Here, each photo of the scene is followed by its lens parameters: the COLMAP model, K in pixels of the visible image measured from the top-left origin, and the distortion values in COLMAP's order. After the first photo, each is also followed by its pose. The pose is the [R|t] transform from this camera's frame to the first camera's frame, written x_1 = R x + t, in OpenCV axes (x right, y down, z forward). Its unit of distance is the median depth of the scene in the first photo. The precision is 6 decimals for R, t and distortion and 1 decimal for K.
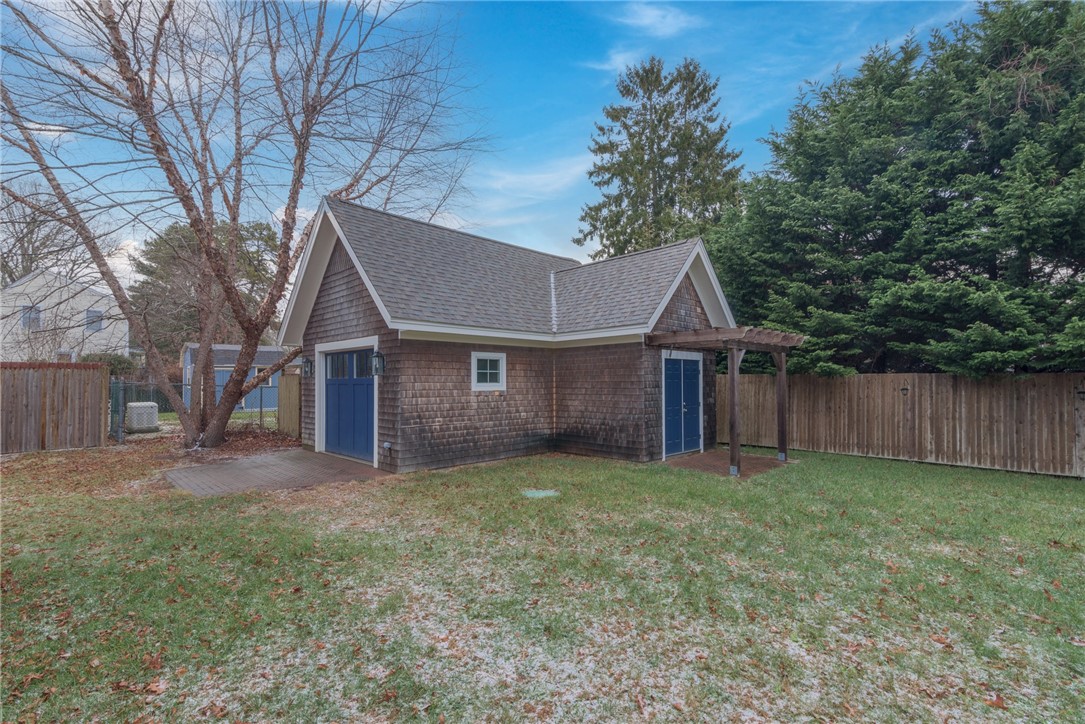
lens RADIAL K [[491.9, 0, 544.6], [0, 491.9, 365.1], [0, 0, 1]] dist [0.018886, -0.002325]
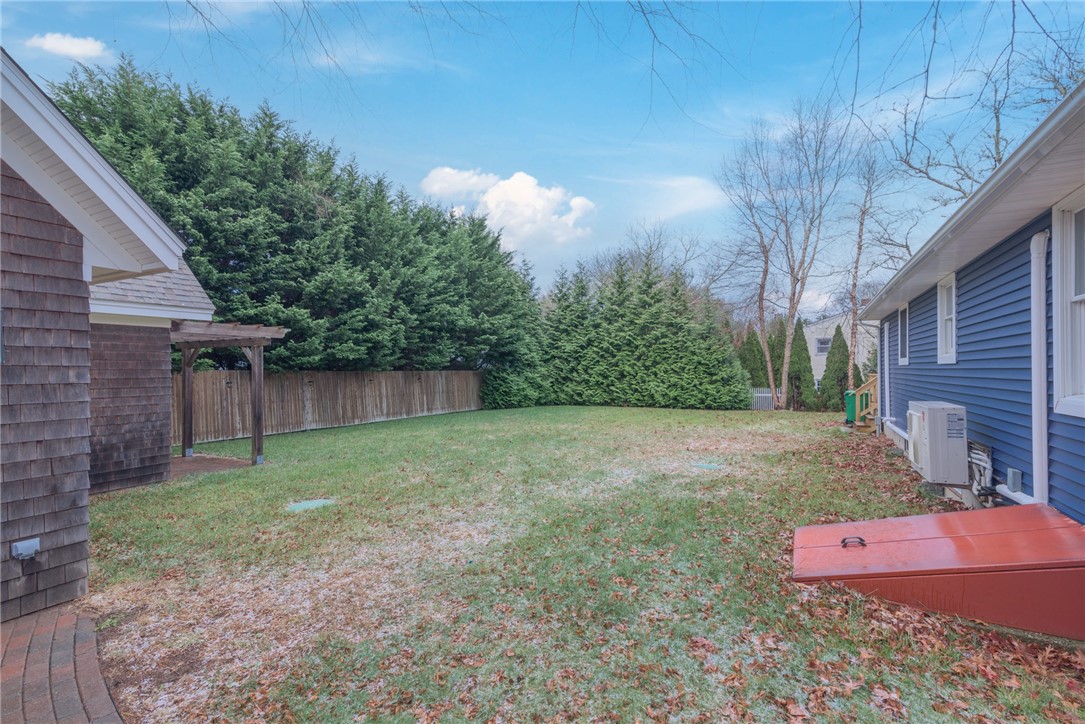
lens RADIAL K [[491.9, 0, 542.6], [0, 491.9, 368.7], [0, 0, 1]] dist [0.018886, -0.002325]
pose [[-0.326456, 0.010587, 0.945153, -0.724481], [-0.005302, 0.999901, -0.013031, 0.024347], [-0.945198, -0.009265, -0.326367, 0.660464]]
